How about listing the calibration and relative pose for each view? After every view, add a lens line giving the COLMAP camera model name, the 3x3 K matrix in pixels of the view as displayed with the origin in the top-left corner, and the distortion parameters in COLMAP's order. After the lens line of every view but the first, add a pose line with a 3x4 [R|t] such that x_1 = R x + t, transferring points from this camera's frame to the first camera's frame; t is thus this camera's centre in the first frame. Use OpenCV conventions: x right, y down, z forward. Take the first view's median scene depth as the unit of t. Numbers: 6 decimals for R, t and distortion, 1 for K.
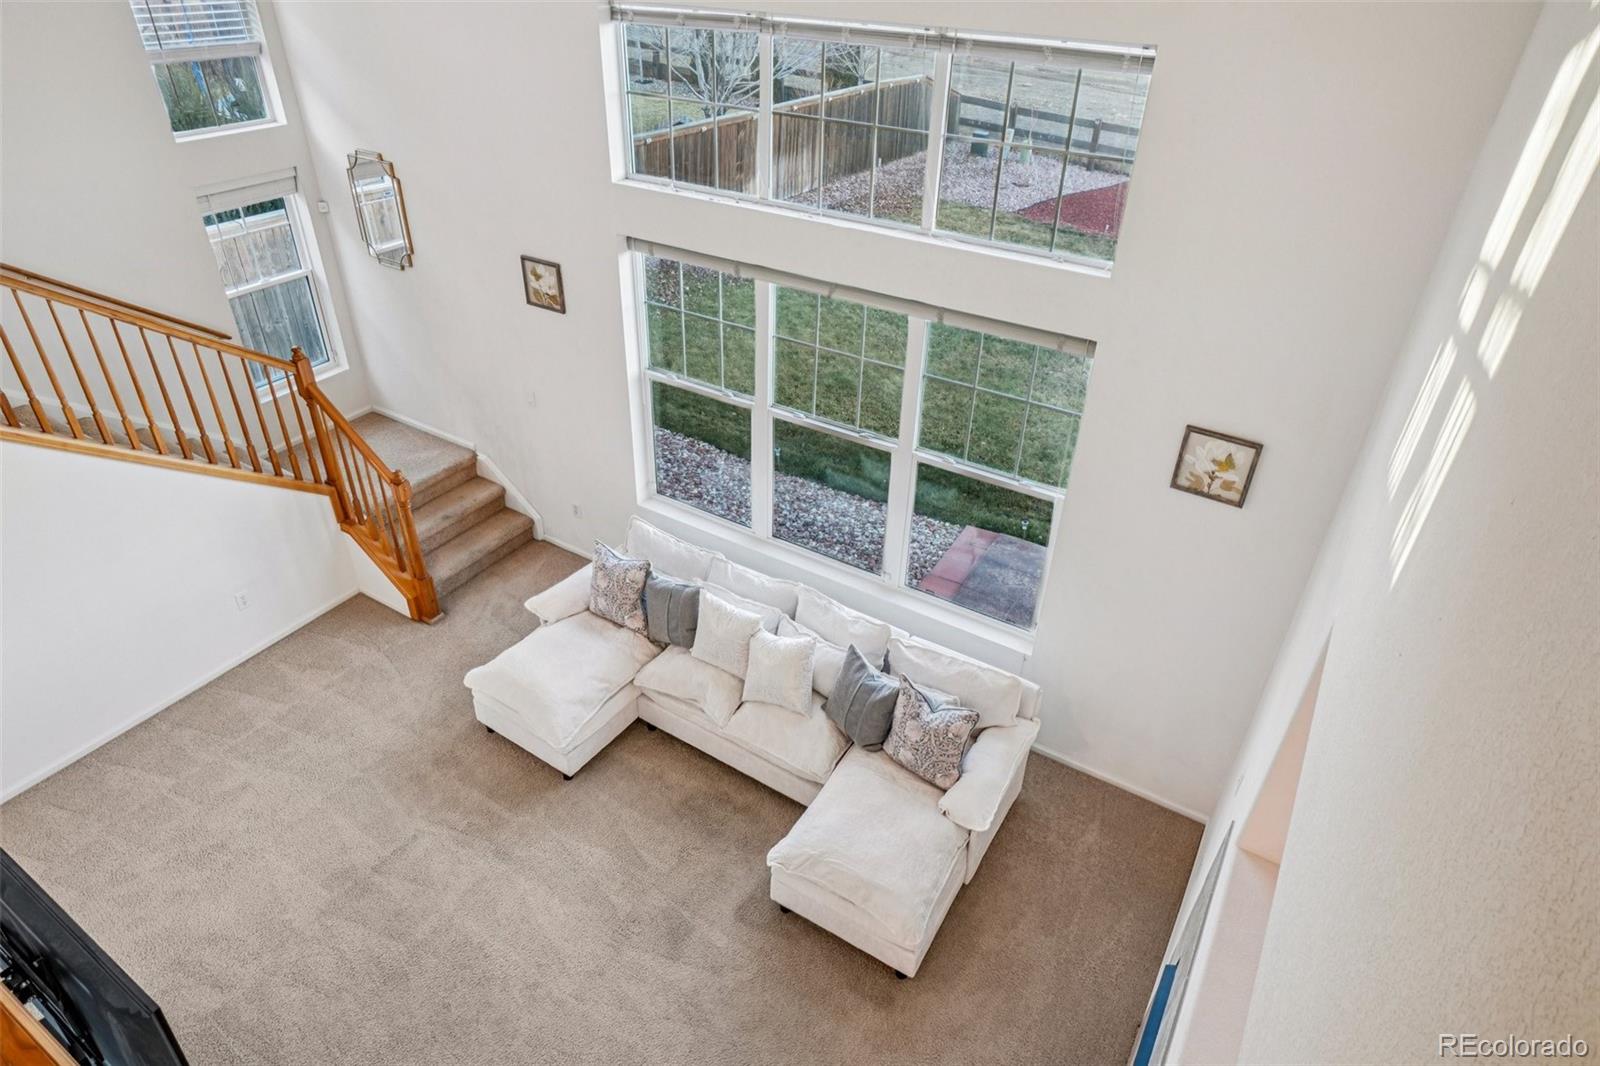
lens RADIAL K [[907.9, 0, 818.2], [0, 907.9, 524.1], [0, 0, 1]] dist [-0.005185, -0.001278]
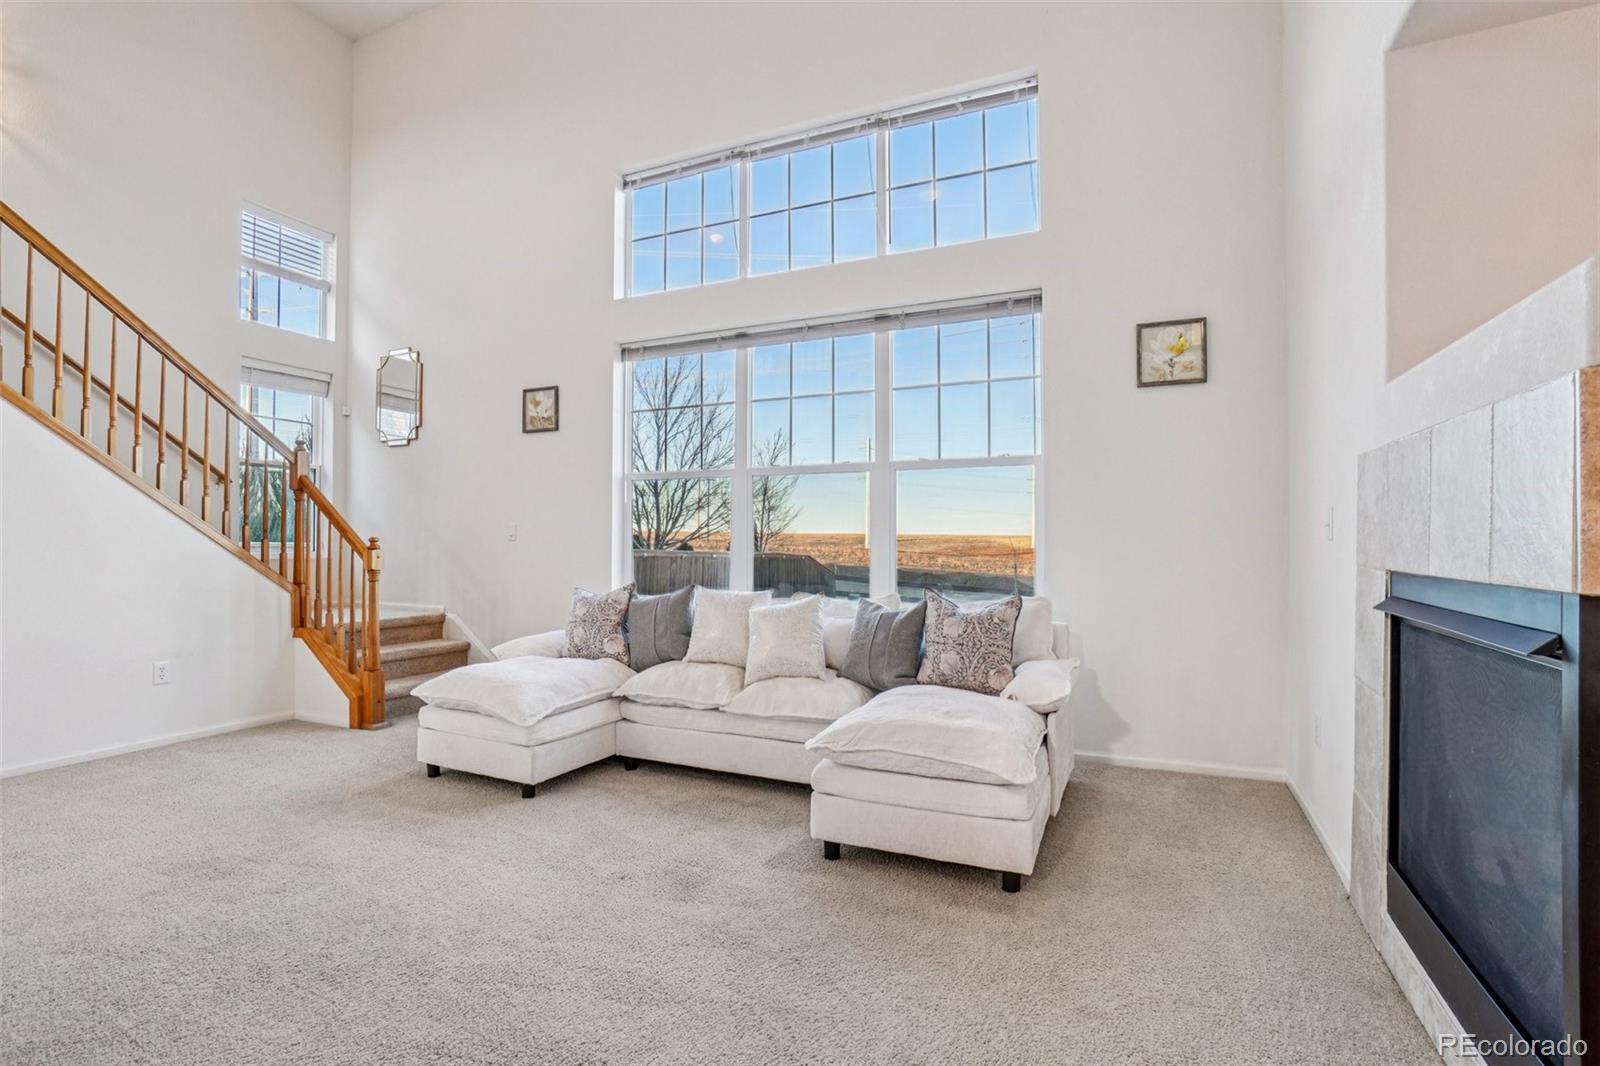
lens RADIAL K [[741.3, 0, 808.6], [0, 741.3, 552.3], [0, 0, 1]] dist [-0.036376, 0.000589]
pose [[0.991037, -0.035842, 0.128692, -0.101938], [0.098782, 0.845153, -0.525318, 0.437837], [-0.089935, 0.533322, 0.841118, 0.308101]]
